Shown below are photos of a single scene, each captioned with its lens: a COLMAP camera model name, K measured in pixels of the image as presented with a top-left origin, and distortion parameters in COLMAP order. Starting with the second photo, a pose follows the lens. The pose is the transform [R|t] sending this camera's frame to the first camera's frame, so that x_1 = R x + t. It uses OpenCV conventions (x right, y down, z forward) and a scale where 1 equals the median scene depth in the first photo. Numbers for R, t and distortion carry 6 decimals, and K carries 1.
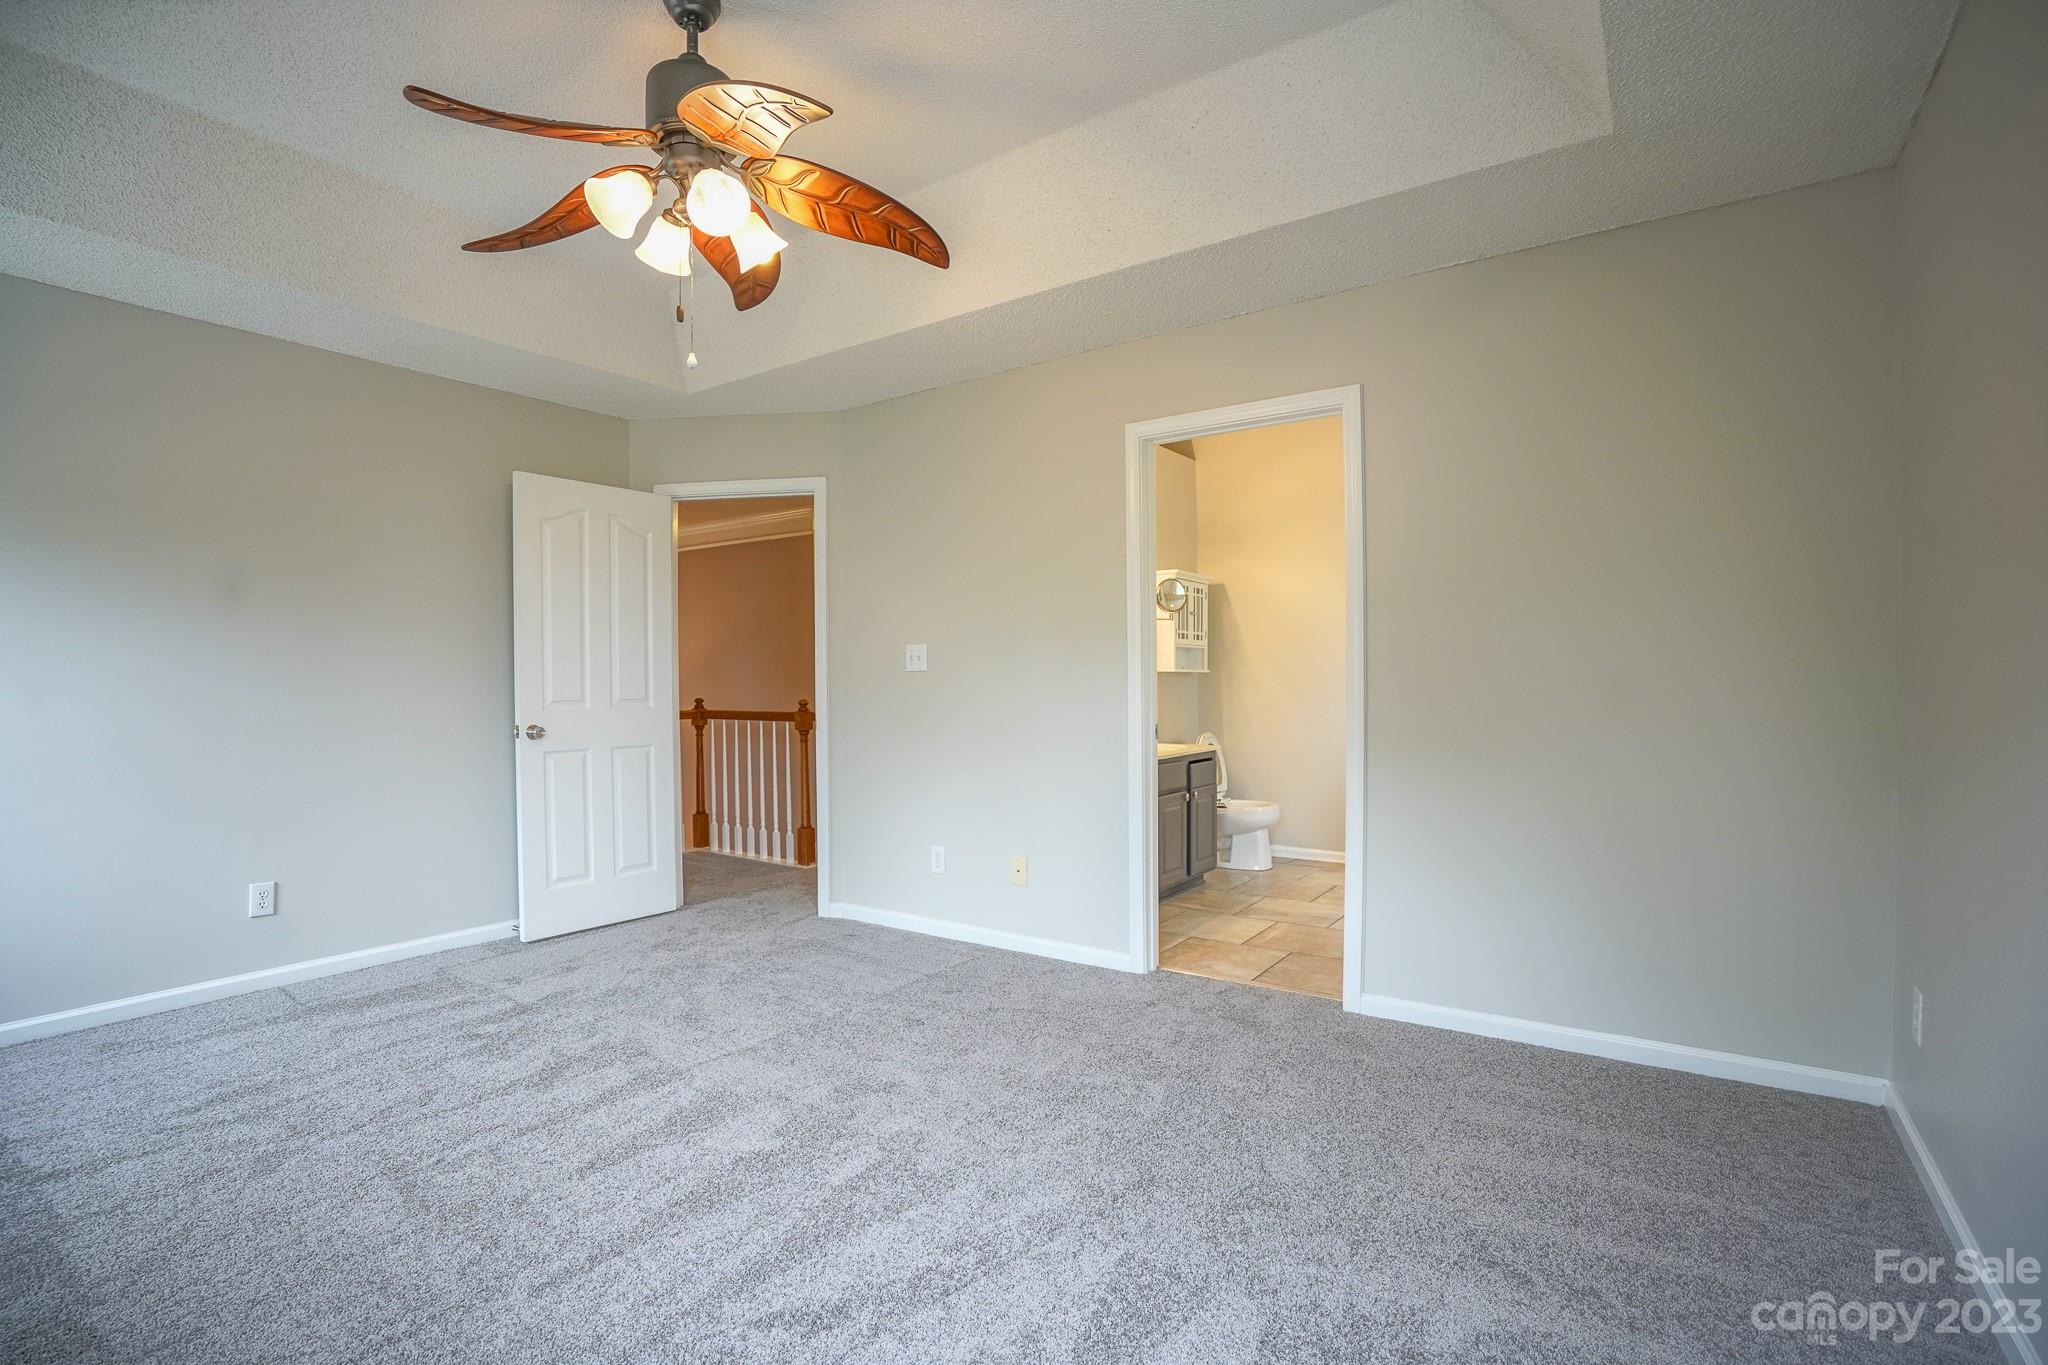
lens RADIAL K [[947.1, 0, 1023.2], [0, 947.1, 692.3], [0, 0, 1]] dist [-0.057956, 0.024074]
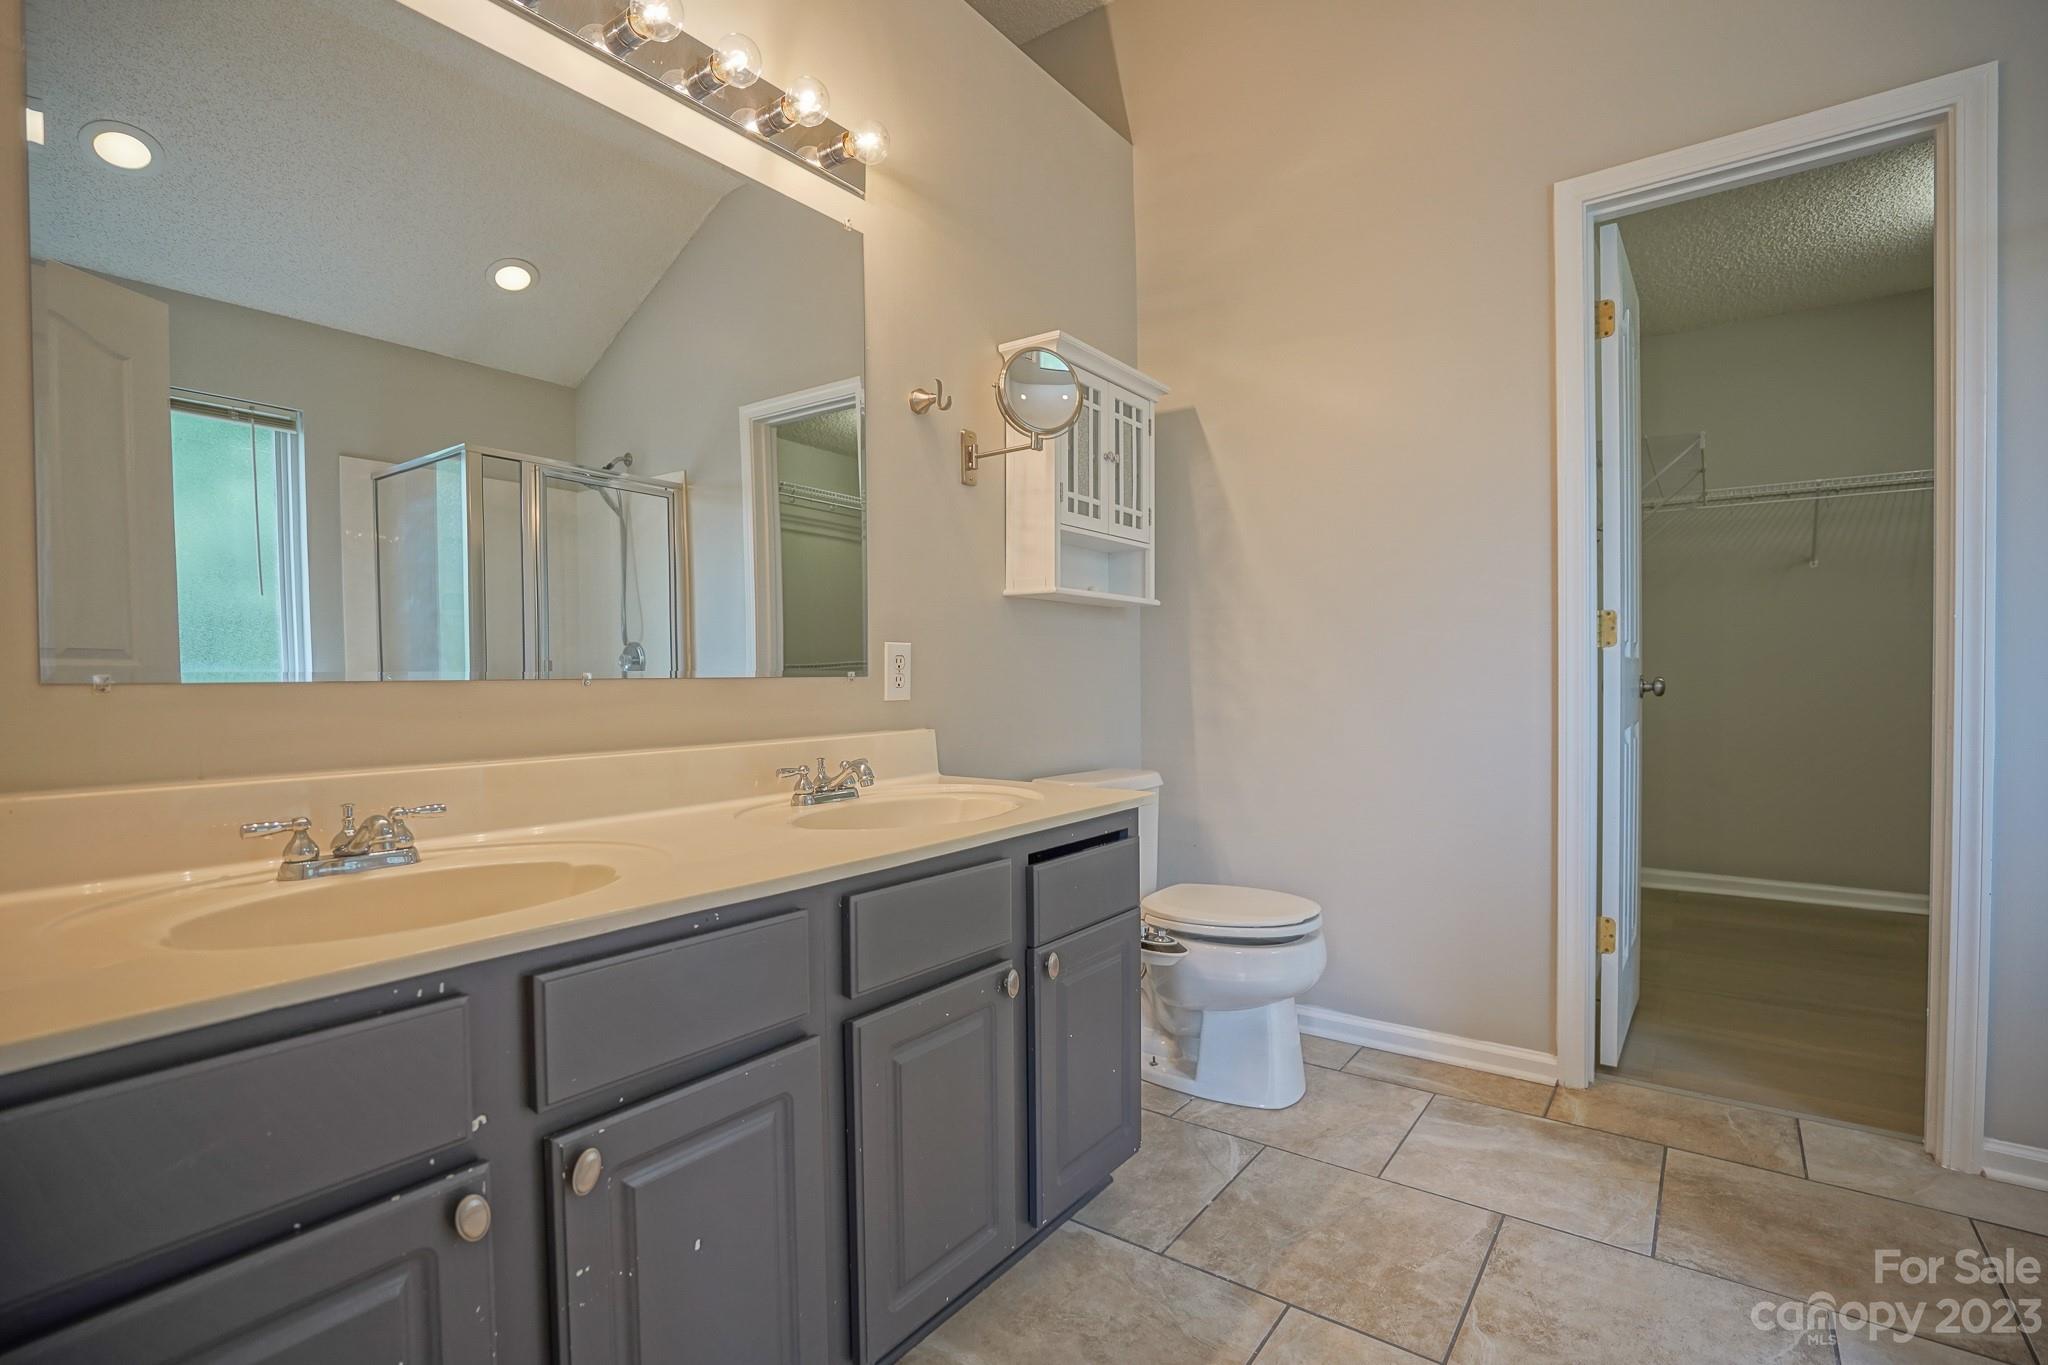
lens RADIAL K [[947.1, 0, 1023.2], [0, 947.1, 692.3], [0, 0, 1]] dist [-0.057956, 0.024074]
pose [[0.999353, -0.004499, -0.035679, 0.155791], [0.005024, 0.999880, 0.014645, 0.012761], [0.035609, -0.014815, 0.999256, 0.587119]]
